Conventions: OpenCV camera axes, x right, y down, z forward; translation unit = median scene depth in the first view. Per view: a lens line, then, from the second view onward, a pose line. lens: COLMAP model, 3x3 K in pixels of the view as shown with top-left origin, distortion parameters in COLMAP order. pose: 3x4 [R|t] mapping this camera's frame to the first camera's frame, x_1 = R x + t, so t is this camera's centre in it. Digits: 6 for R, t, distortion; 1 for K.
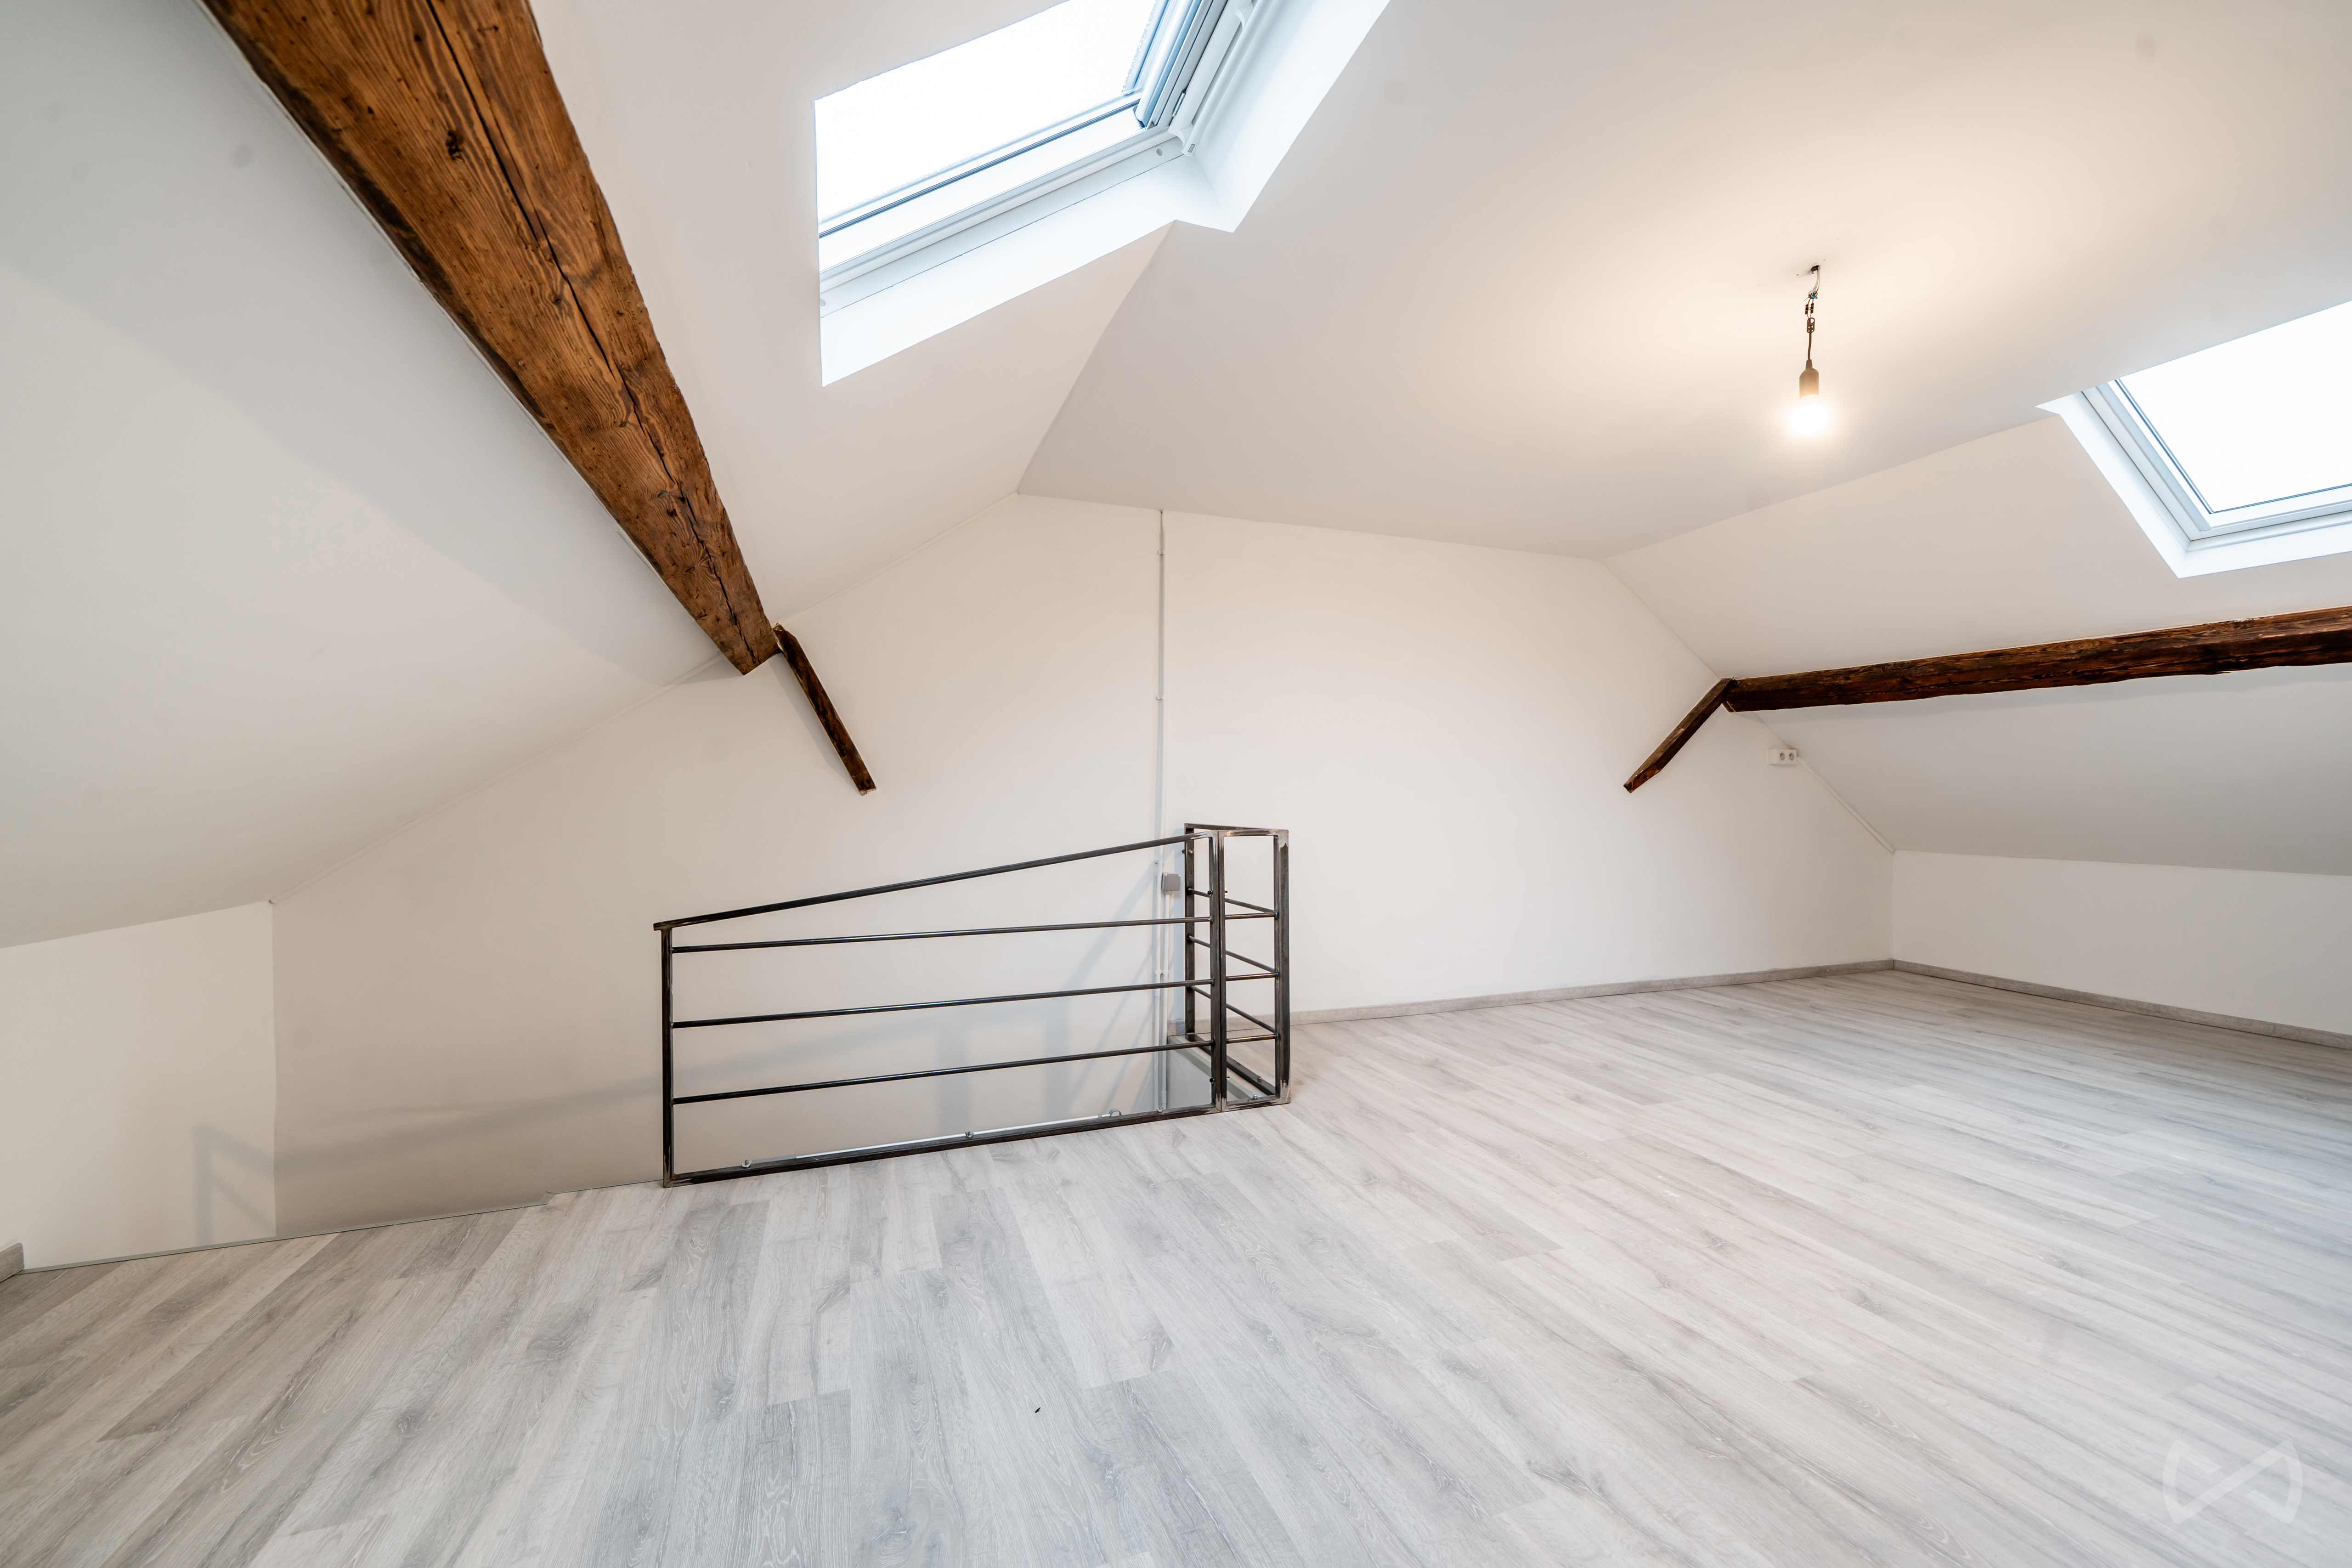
lens RADIAL K [[900.8, 0, 1167.0], [0, 900.8, 796.4], [0, 0, 1]] dist [-0.001752, 0.000490]
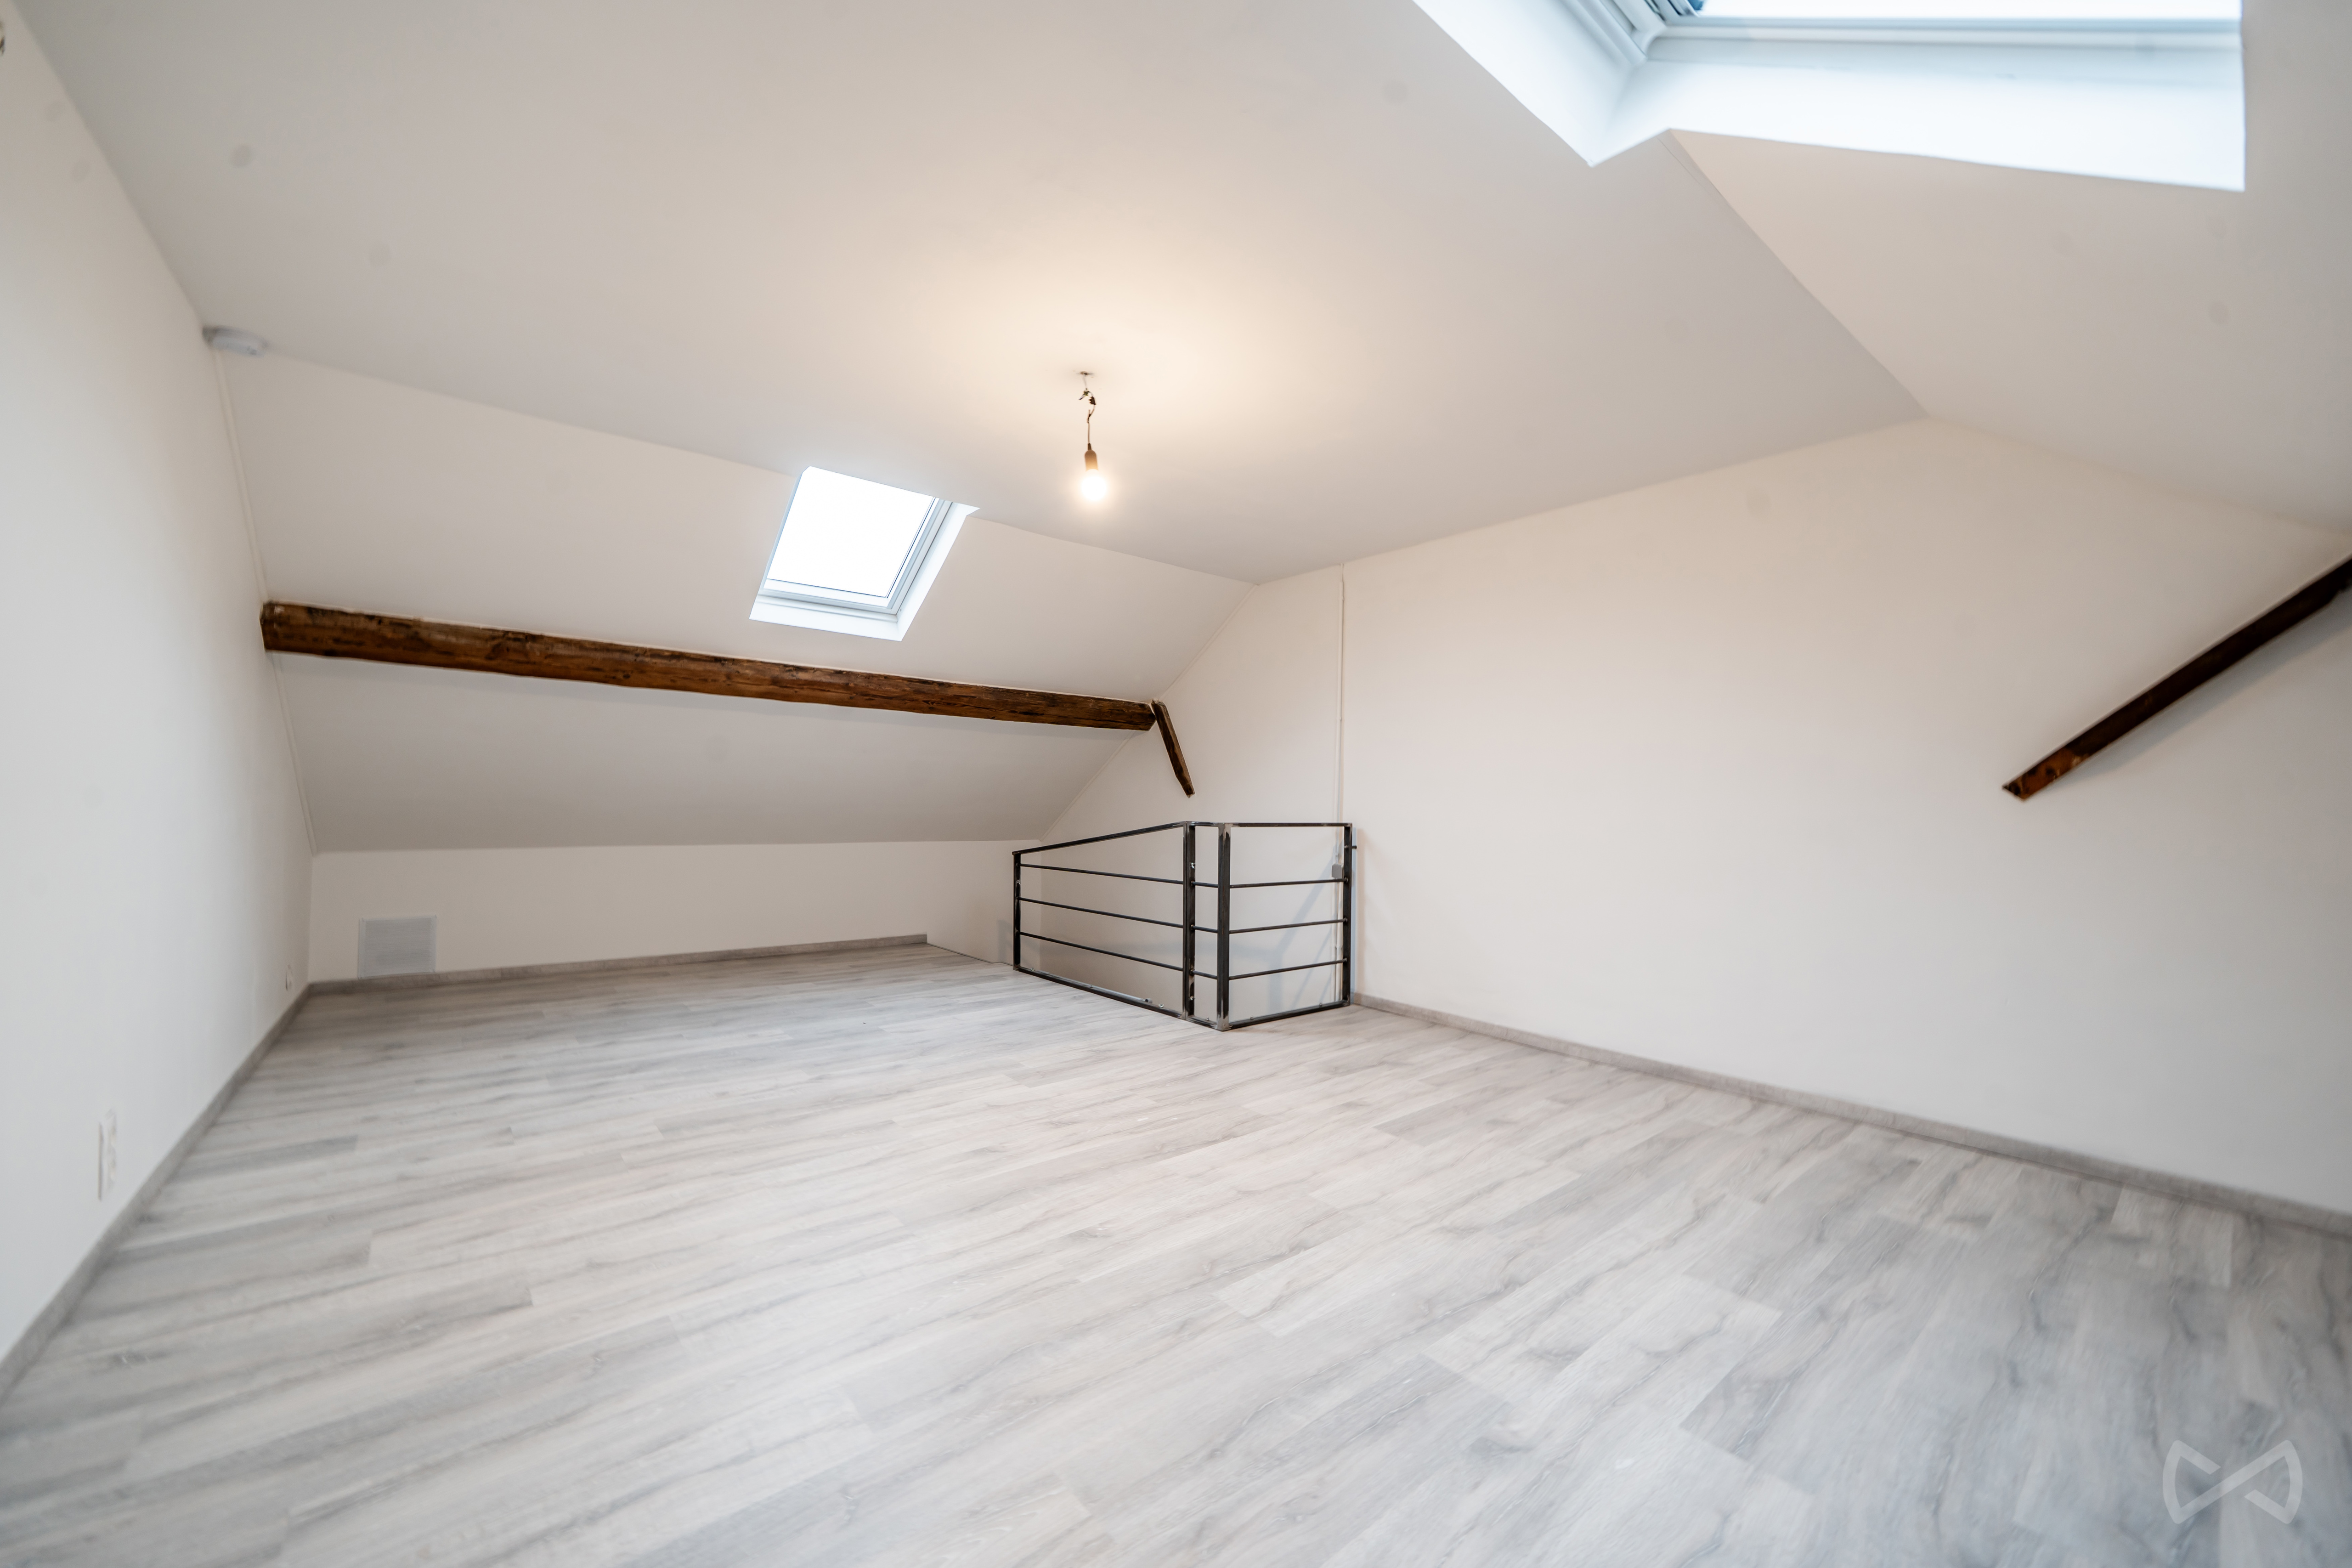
lens RADIAL K [[900.8, 0, 1167.0], [0, 900.8, 796.4], [0, 0, 1]] dist [-0.001752, 0.000490]
pose [[0.325160, -0.003912, -0.945651, 1.550853], [-0.018662, 0.999770, -0.010553, 0.016898], [0.945475, 0.021080, 0.325012, 0.565636]]
